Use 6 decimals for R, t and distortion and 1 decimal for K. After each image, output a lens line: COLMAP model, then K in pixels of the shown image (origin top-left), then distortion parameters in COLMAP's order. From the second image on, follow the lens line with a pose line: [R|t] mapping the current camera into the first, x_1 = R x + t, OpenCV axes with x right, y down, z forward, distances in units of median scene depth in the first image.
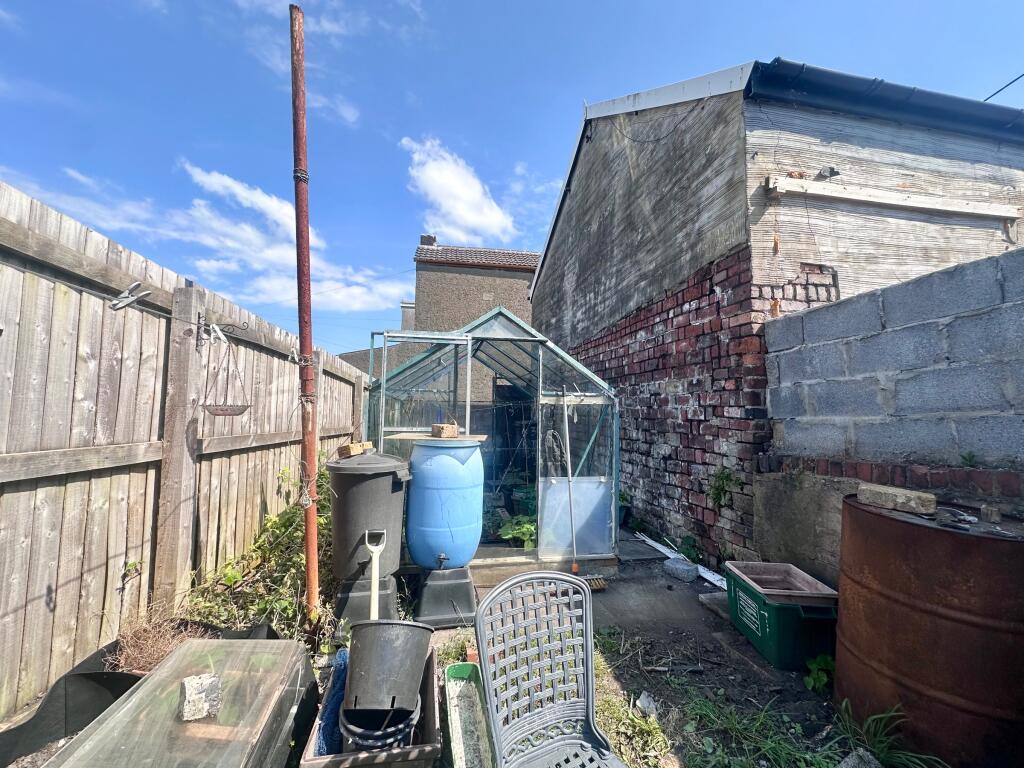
lens RADIAL K [[408.1, 0, 511.2], [0, 408.1, 383.6], [0, 0, 1]] dist [-0.003431, 0.000608]
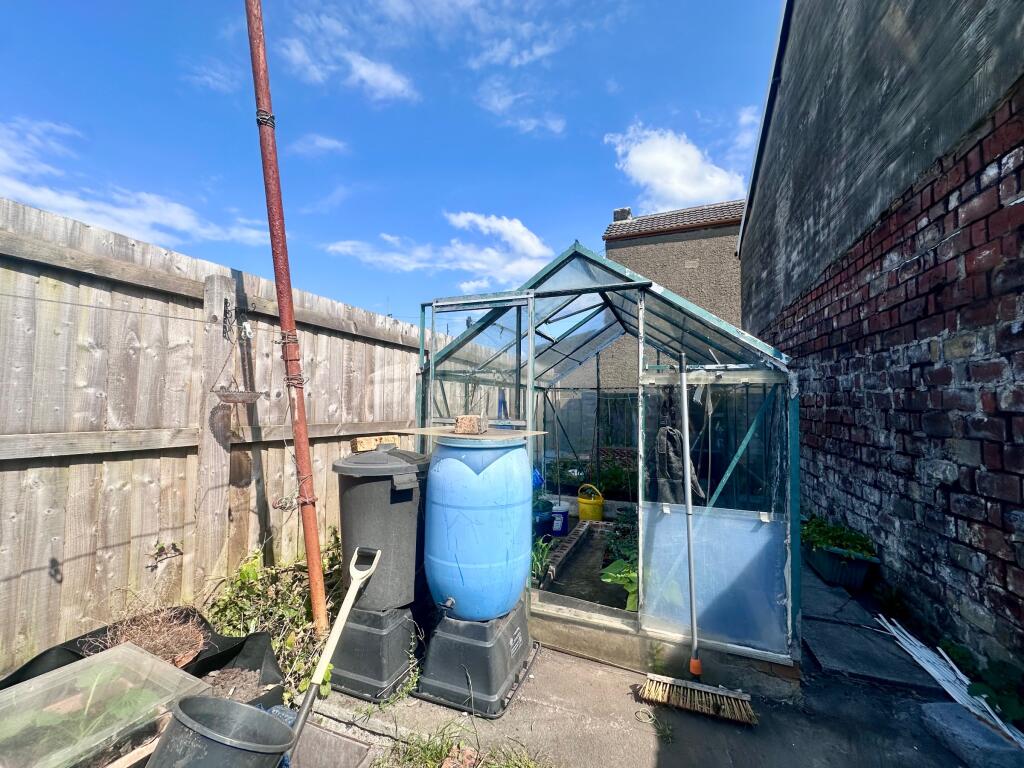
lens RADIAL K [[408.1, 0, 511.2], [0, 408.1, 383.6], [0, 0, 1]] dist [-0.003431, 0.000608]
pose [[0.850285, -0.029079, -0.525518, 0.189048], [0.038997, 0.999209, 0.007808, 0.028154], [0.524876, -0.027133, 0.850746, 0.289183]]
